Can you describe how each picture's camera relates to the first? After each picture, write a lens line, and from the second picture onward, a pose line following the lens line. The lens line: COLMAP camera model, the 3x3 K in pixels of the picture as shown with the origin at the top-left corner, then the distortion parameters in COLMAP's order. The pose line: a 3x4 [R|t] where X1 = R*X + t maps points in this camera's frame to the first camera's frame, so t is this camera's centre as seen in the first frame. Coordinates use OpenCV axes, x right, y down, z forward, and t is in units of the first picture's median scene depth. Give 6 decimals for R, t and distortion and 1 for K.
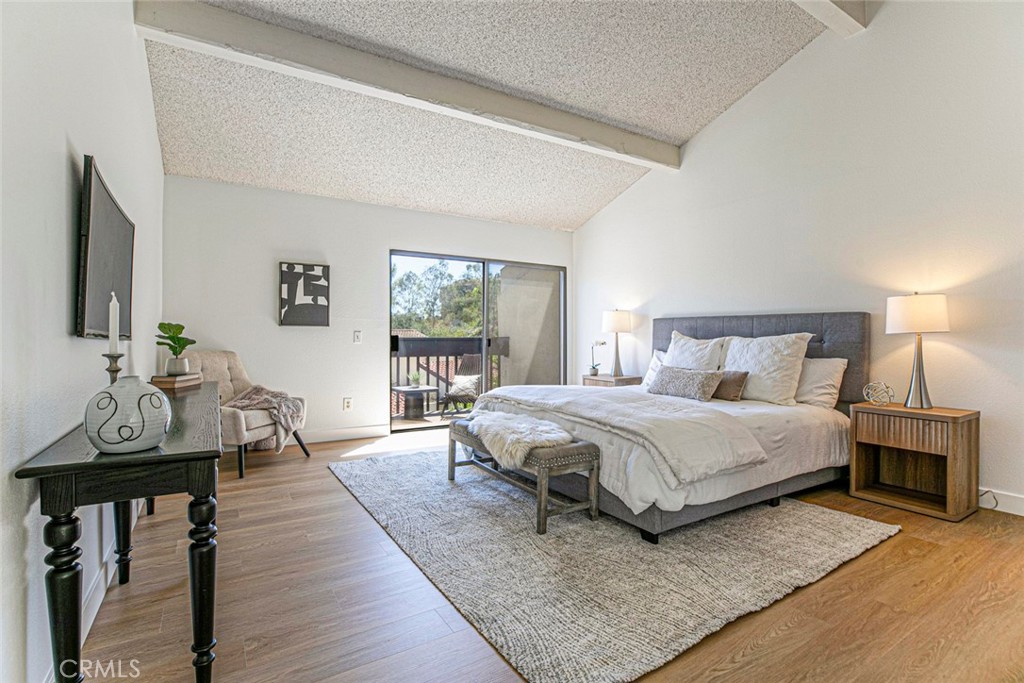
lens RADIAL K [[482.5, 0, 508.6], [0, 482.5, 338.5], [0, 0, 1]] dist [-0.028253, 0.001134]
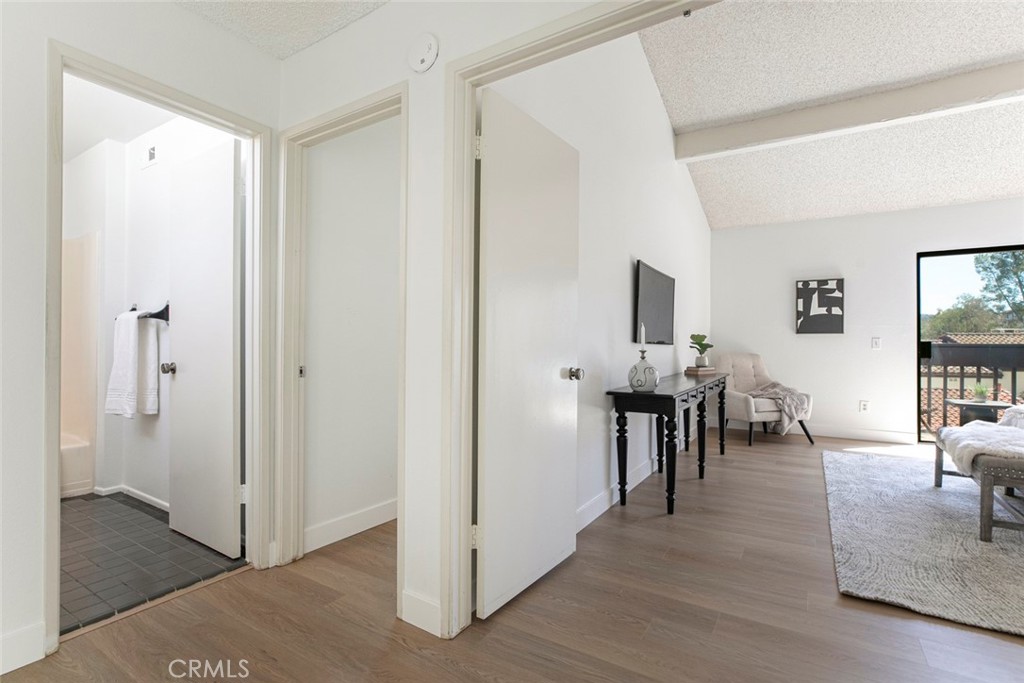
lens RADIAL K [[482.5, 0, 508.6], [0, 482.5, 338.5], [0, 0, 1]] dist [-0.028253, 0.001134]
pose [[0.434611, -0.008235, -0.900580, 0.338284], [-0.003907, 0.999932, -0.011029, 0.001312], [0.900610, 0.008312, 0.434549, -0.203097]]
